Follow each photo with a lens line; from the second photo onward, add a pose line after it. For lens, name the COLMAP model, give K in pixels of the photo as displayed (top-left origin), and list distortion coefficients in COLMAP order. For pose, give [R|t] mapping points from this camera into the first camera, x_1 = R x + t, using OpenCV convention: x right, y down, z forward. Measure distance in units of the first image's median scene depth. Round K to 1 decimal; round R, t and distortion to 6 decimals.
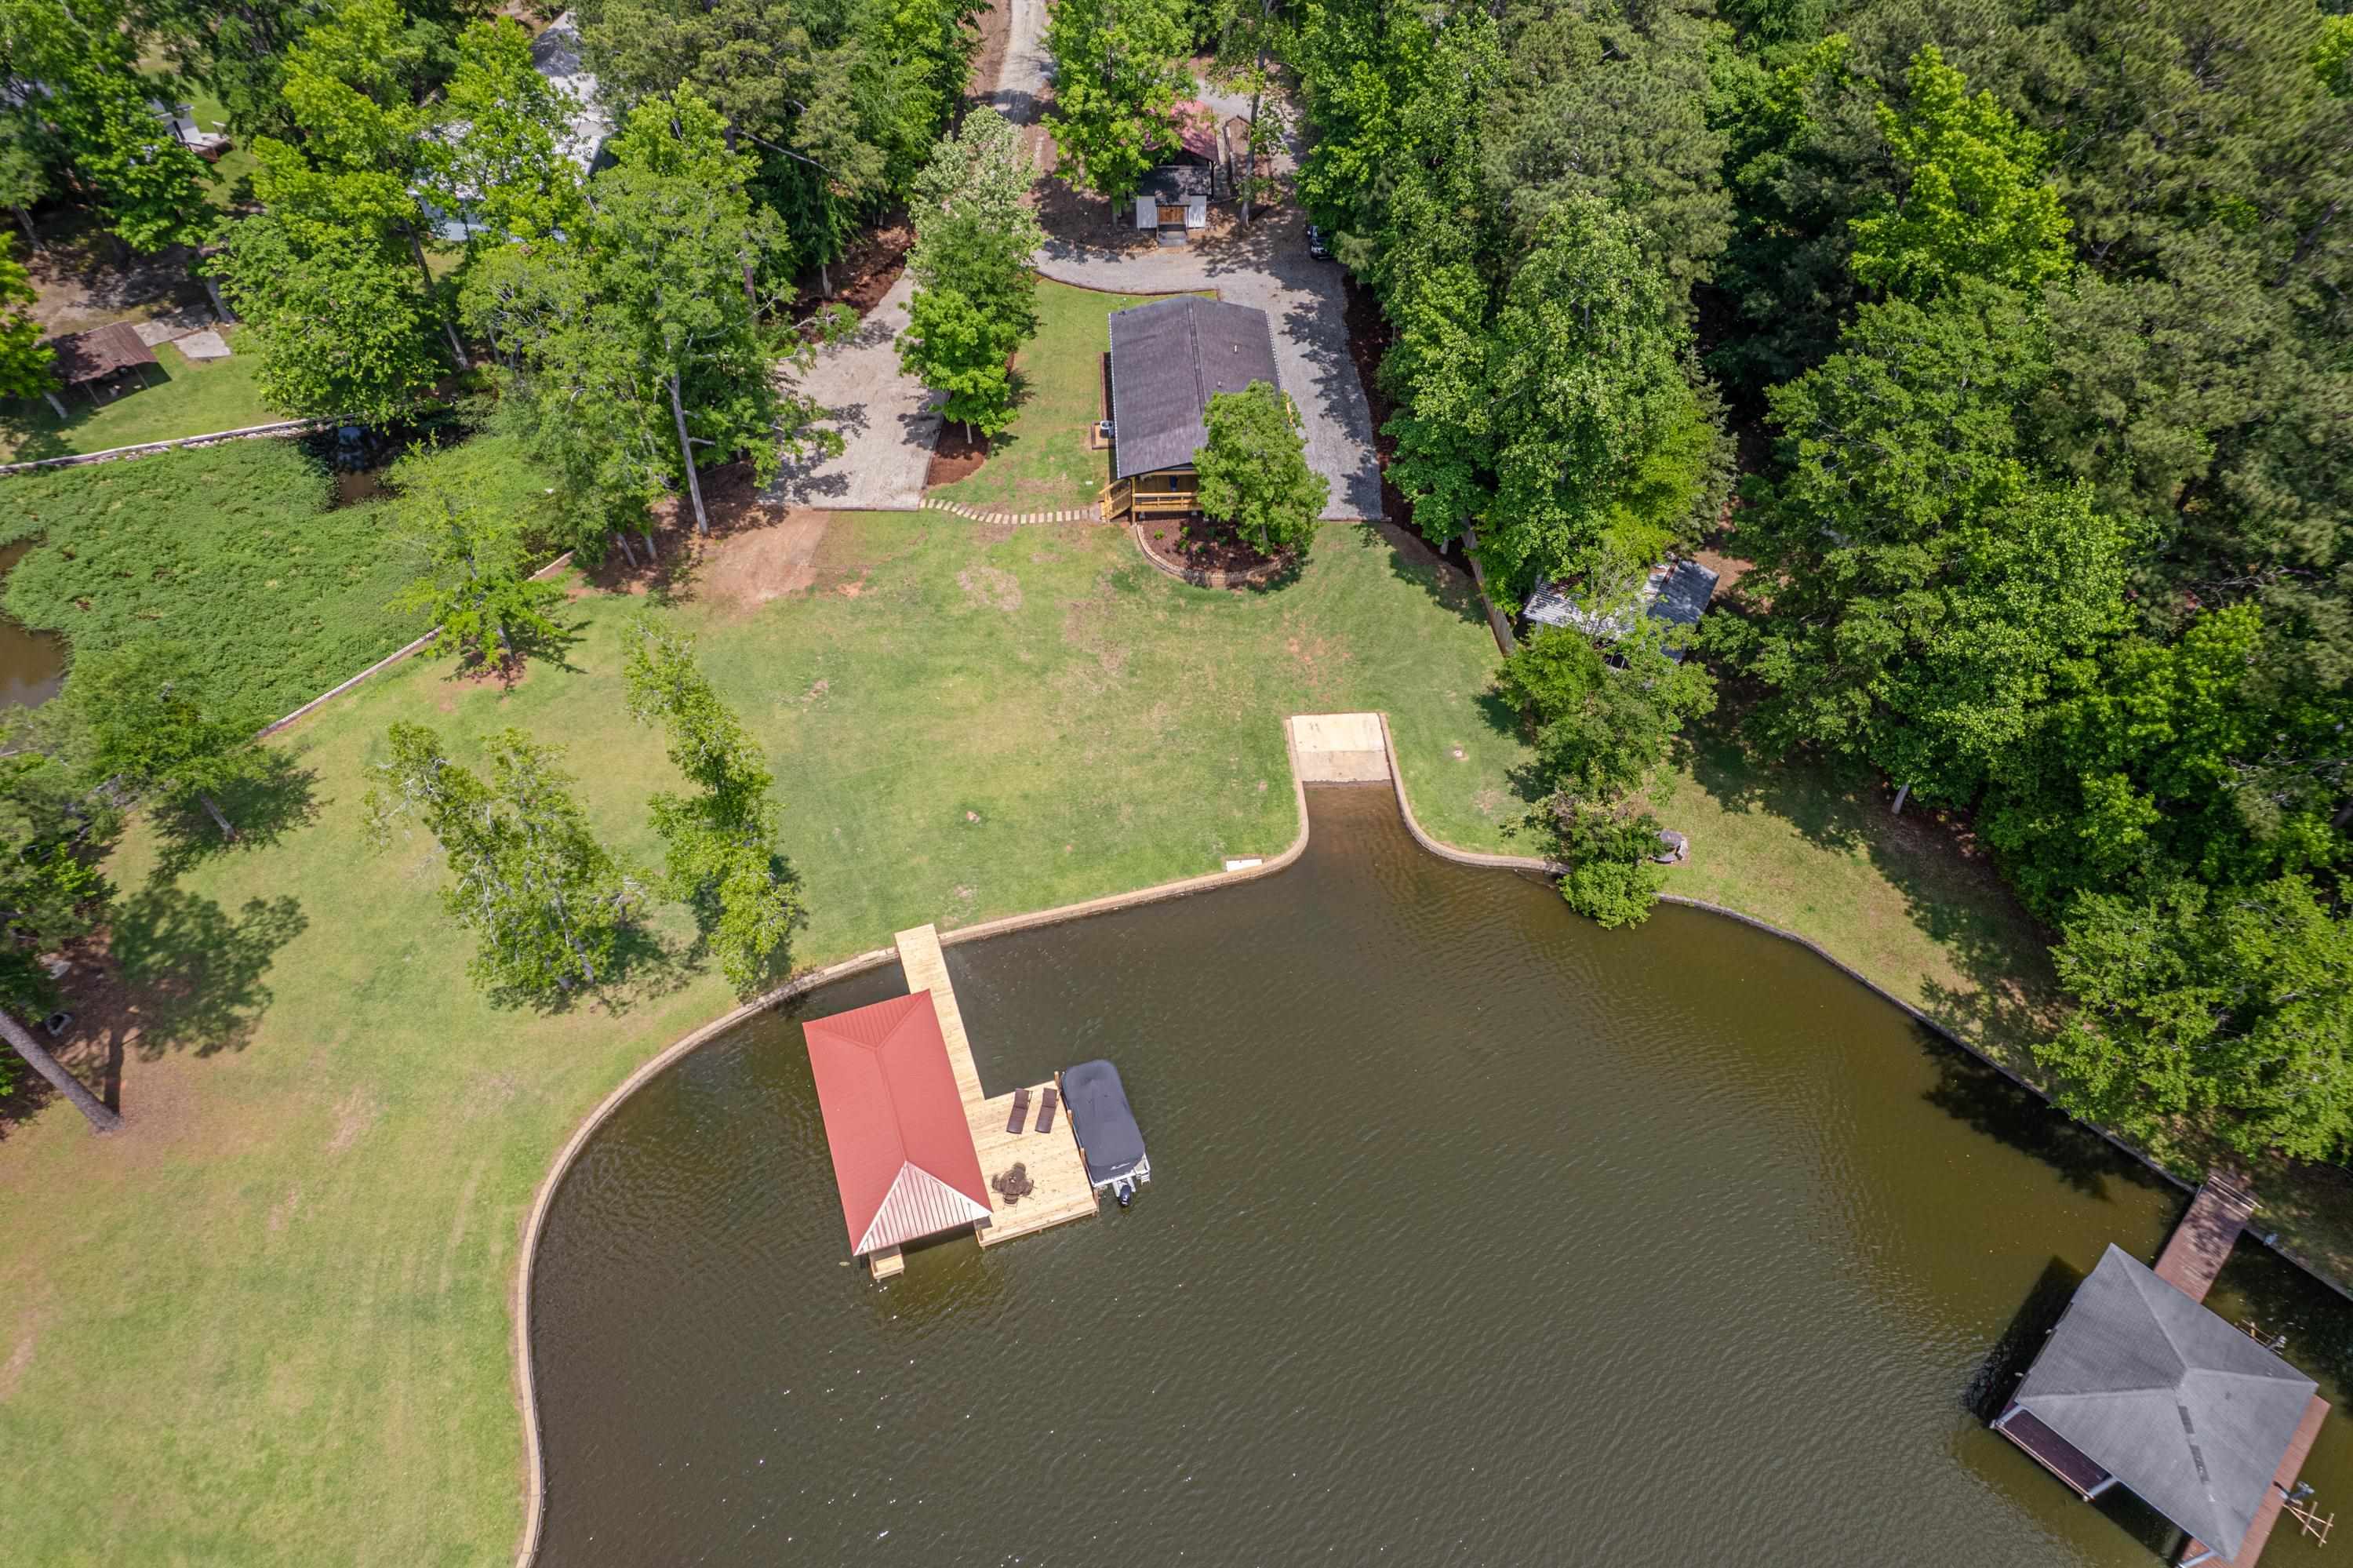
lens RADIAL K [[1511.8, 0, 1179.4], [0, 1511.8, 779.5], [0, 0, 1]] dist [-0.071240, 0.060355]
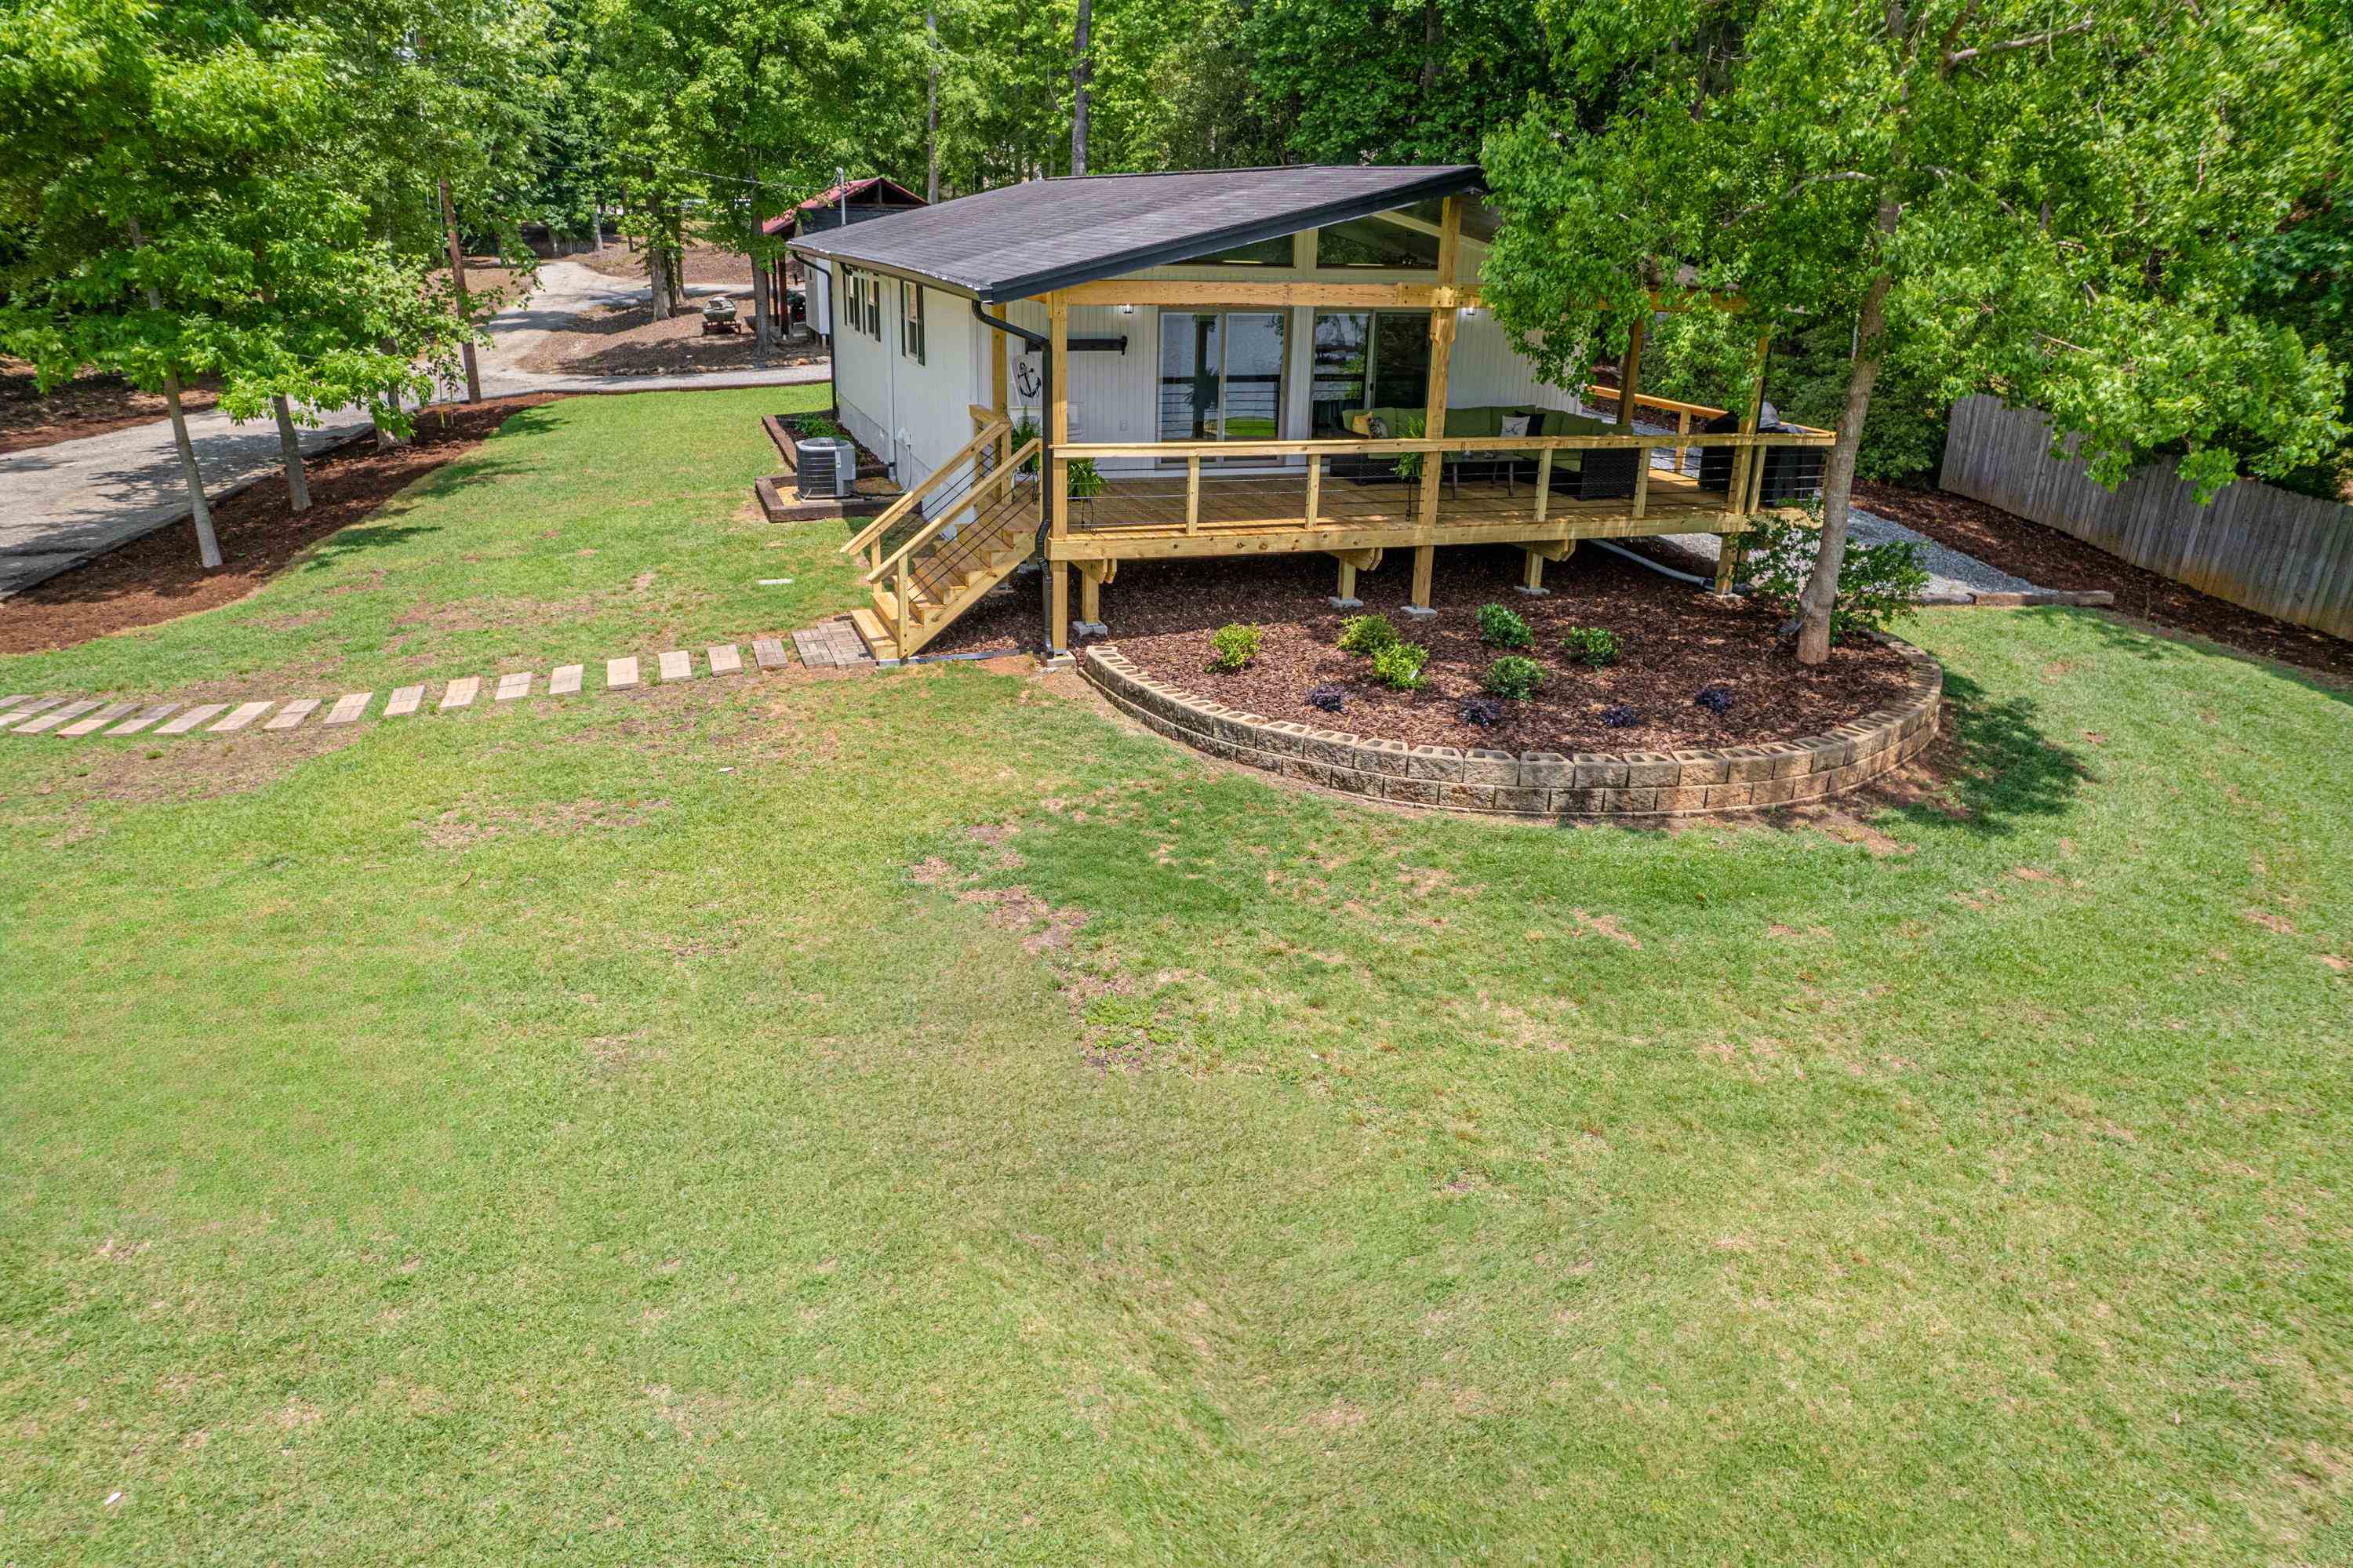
lens RADIAL K [[1511.8, 0, 1181.7], [0, 1511.8, 776.9], [0, 0, 1]] dist [-0.071240, 0.060355]
pose [[0.961204, -0.089484, 0.260920, -0.067401], [0.200066, 0.877364, -0.436127, -0.078690], [-0.189895, 0.471408, 0.861229, 0.886729]]
